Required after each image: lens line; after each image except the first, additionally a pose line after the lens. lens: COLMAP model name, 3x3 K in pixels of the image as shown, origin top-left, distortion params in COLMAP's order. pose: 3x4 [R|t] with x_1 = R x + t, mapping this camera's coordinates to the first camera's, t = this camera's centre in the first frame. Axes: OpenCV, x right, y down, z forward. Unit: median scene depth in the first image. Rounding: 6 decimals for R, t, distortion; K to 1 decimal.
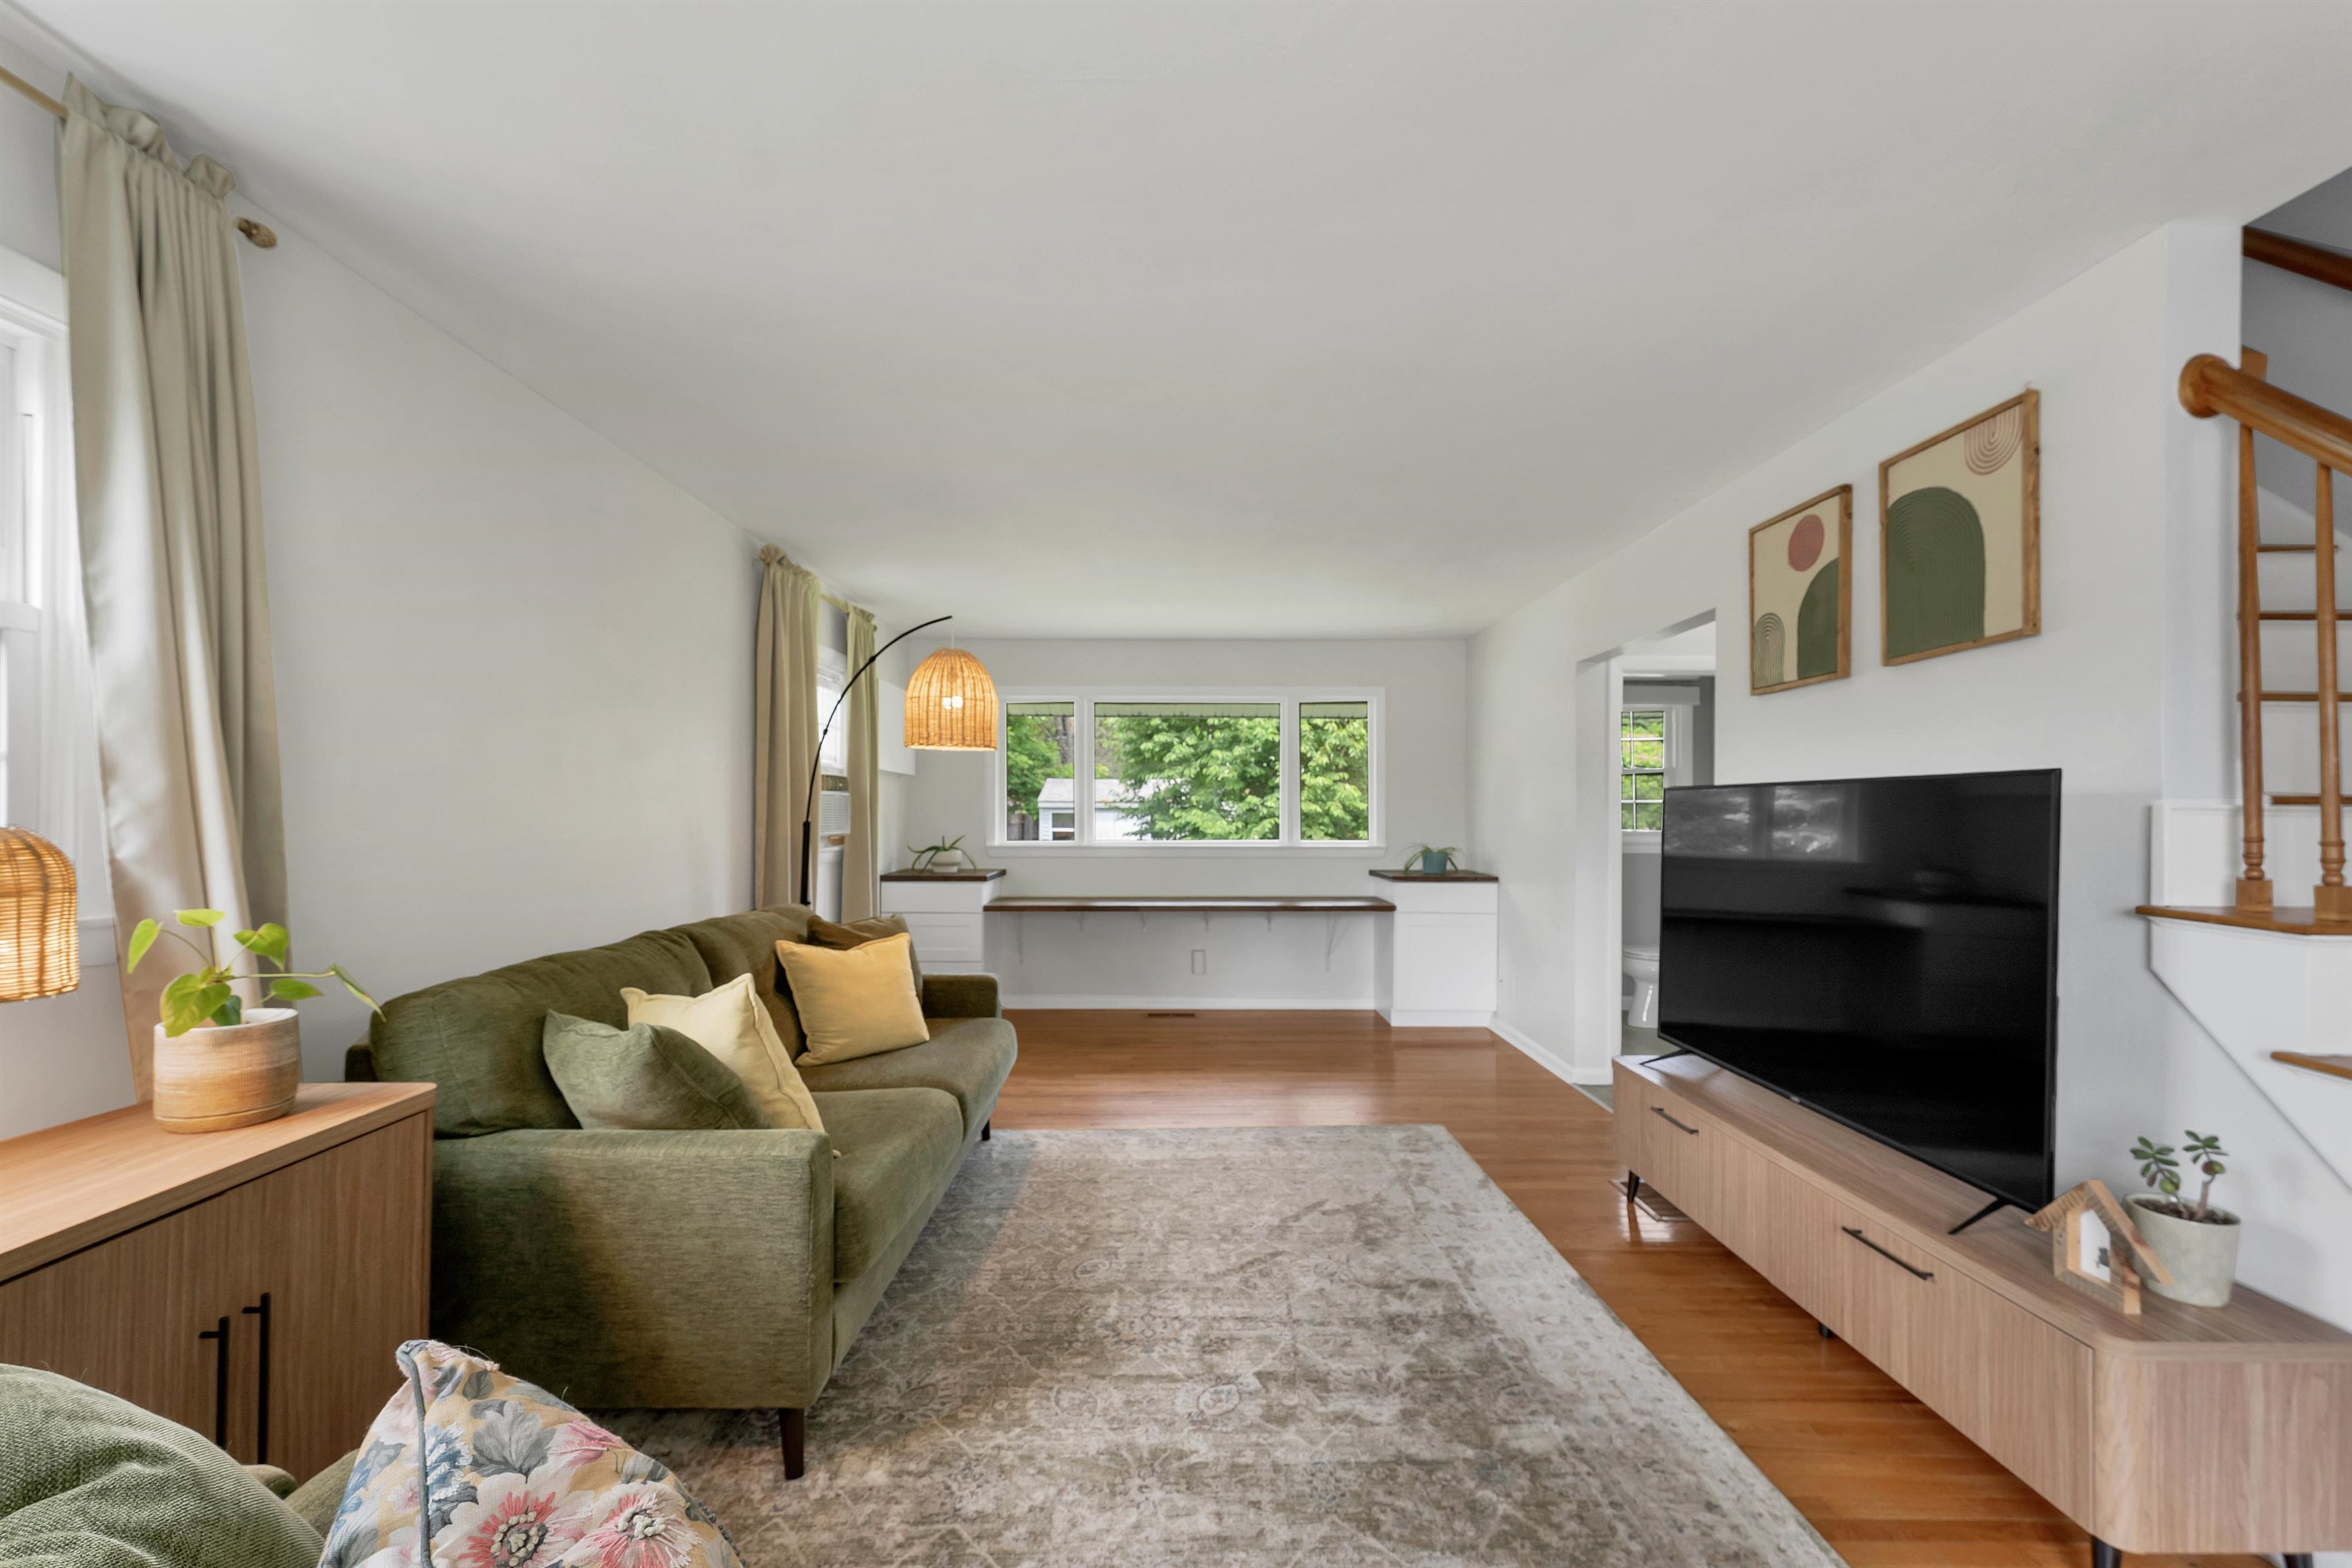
lens RADIAL K [[964.0, 0, 1183.0], [0, 964.0, 813.2], [0, 0, 1]] dist [0.002127, 0.000042]
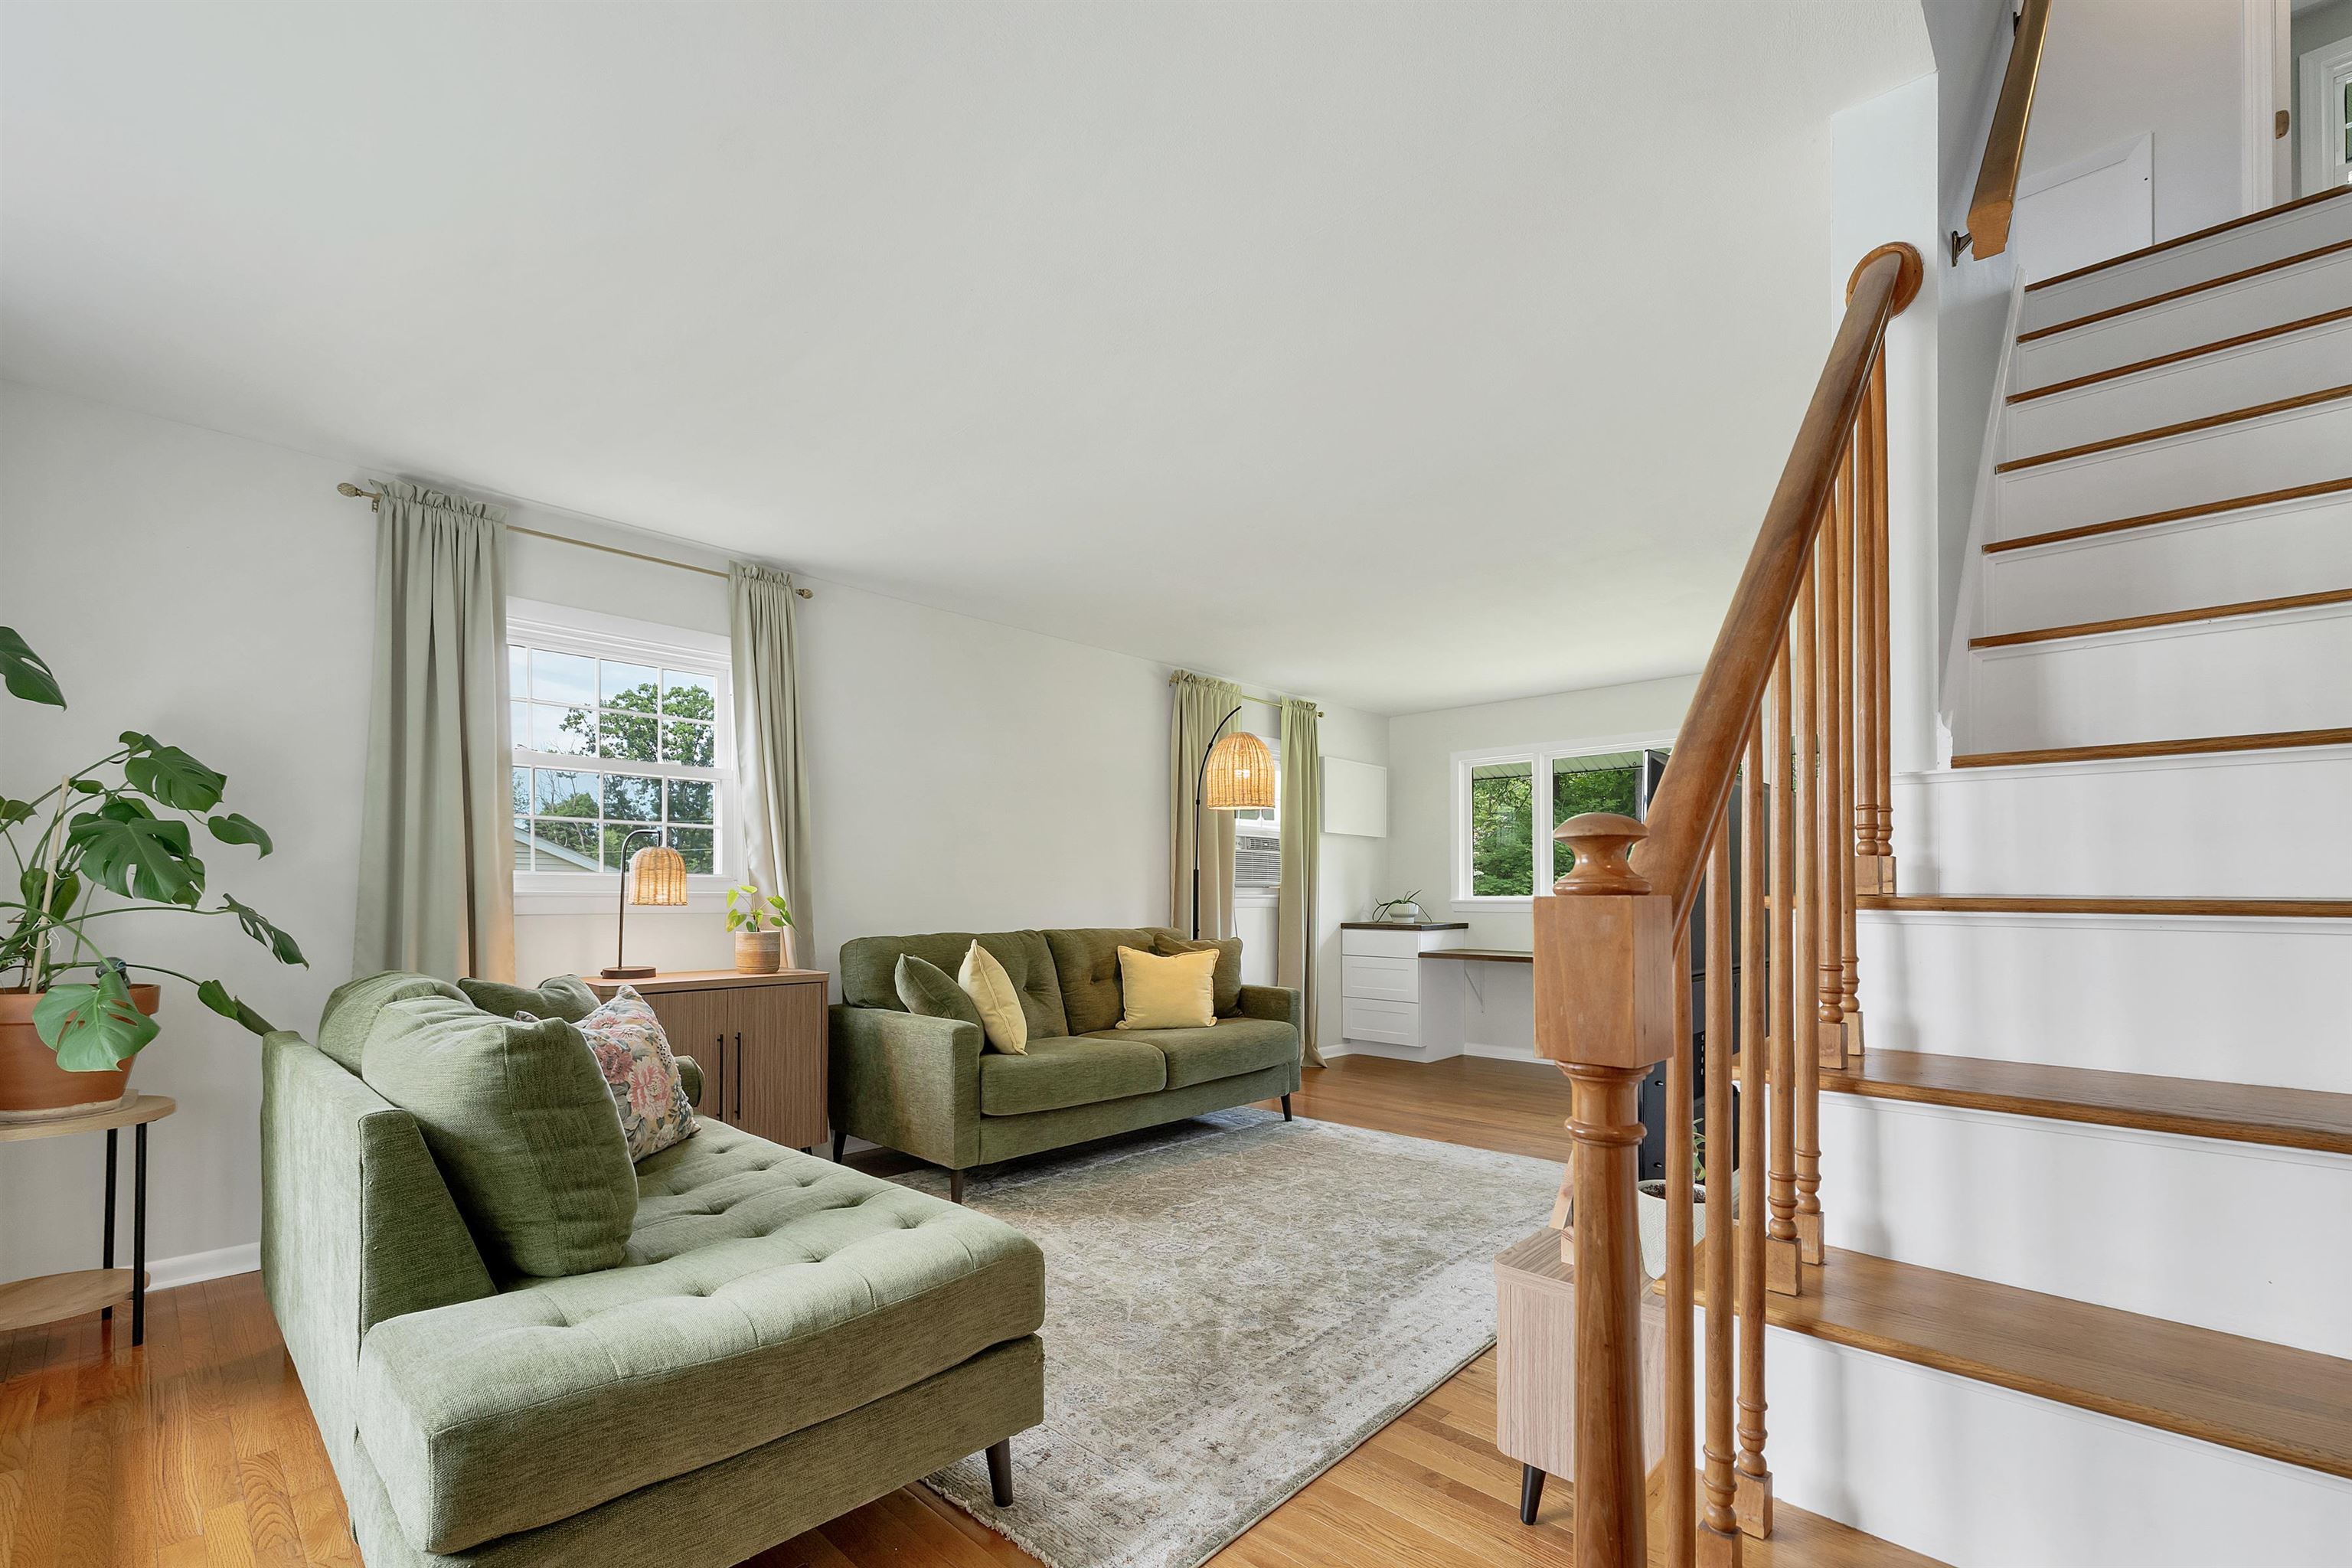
lens RADIAL K [[1012.9, 0, 1174.5], [0, 1012.9, 900.6], [0, 0, 1]] dist [-0.003028, 0.000132]
pose [[0.714160, 0.001713, -0.699981, 0.744956], [0.000730, 0.999995, 0.003192, 0.060811], [0.699982, -0.002791, 0.714155, -0.044200]]
